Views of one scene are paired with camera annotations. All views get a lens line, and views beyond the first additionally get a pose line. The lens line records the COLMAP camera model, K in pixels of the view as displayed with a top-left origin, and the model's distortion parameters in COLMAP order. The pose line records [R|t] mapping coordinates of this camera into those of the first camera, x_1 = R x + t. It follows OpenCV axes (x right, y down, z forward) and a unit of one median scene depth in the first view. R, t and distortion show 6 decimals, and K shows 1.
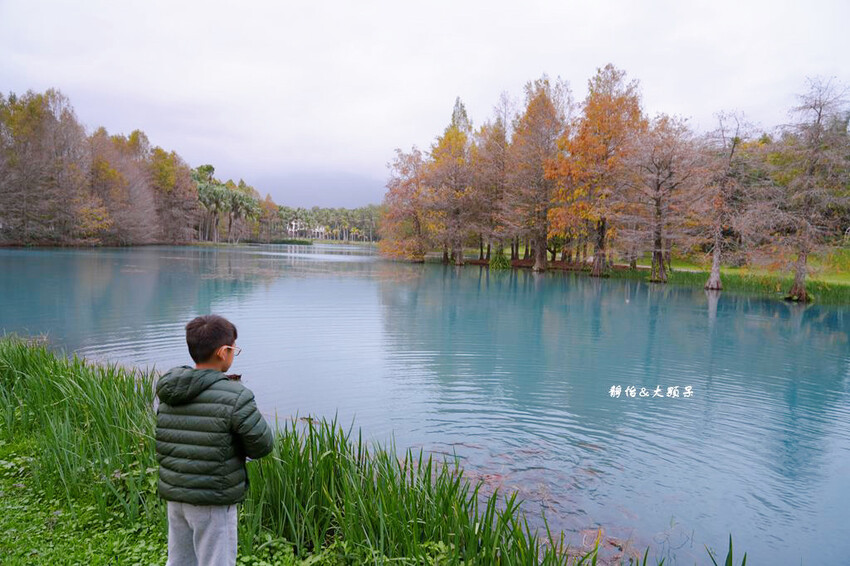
lens RADIAL K [[567.0, 0, 430.8], [0, 567.0, 286.6], [0, 0, 1]] dist [-0.005221, -0.002449]
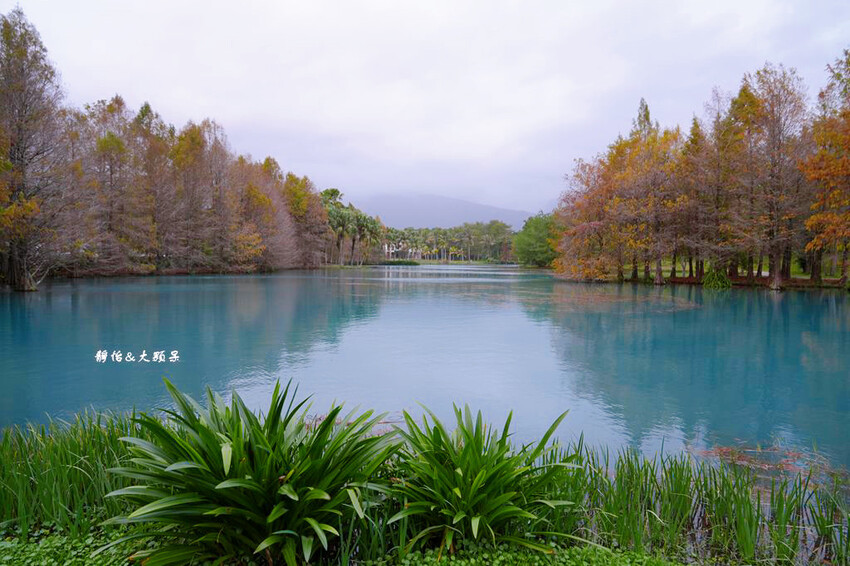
lens RADIAL K [[567.0, 0, 426.4], [0, 567.0, 283.3], [0, 0, 1]] dist [-0.005221, -0.002449]
pose [[0.990424, -0.020862, -0.136476, -0.109451], [0.015647, 0.999110, -0.039177, -0.005947], [0.137172, 0.036667, 0.989868, 0.040837]]
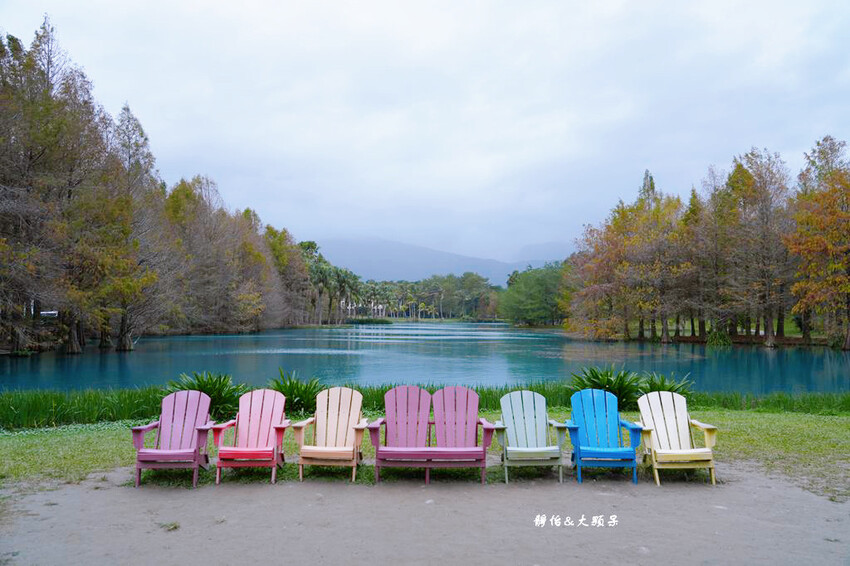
lens RADIAL K [[689.6, 0, 421.6], [0, 689.6, 286.5], [0, 0, 1]] dist [-0.001941, 0.000552]
pose [[0.997596, -0.030361, -0.062296, -0.164160], [0.022549, 0.992216, -0.122467, 0.000336], [0.065529, 0.120768, 0.990515, -0.106158]]
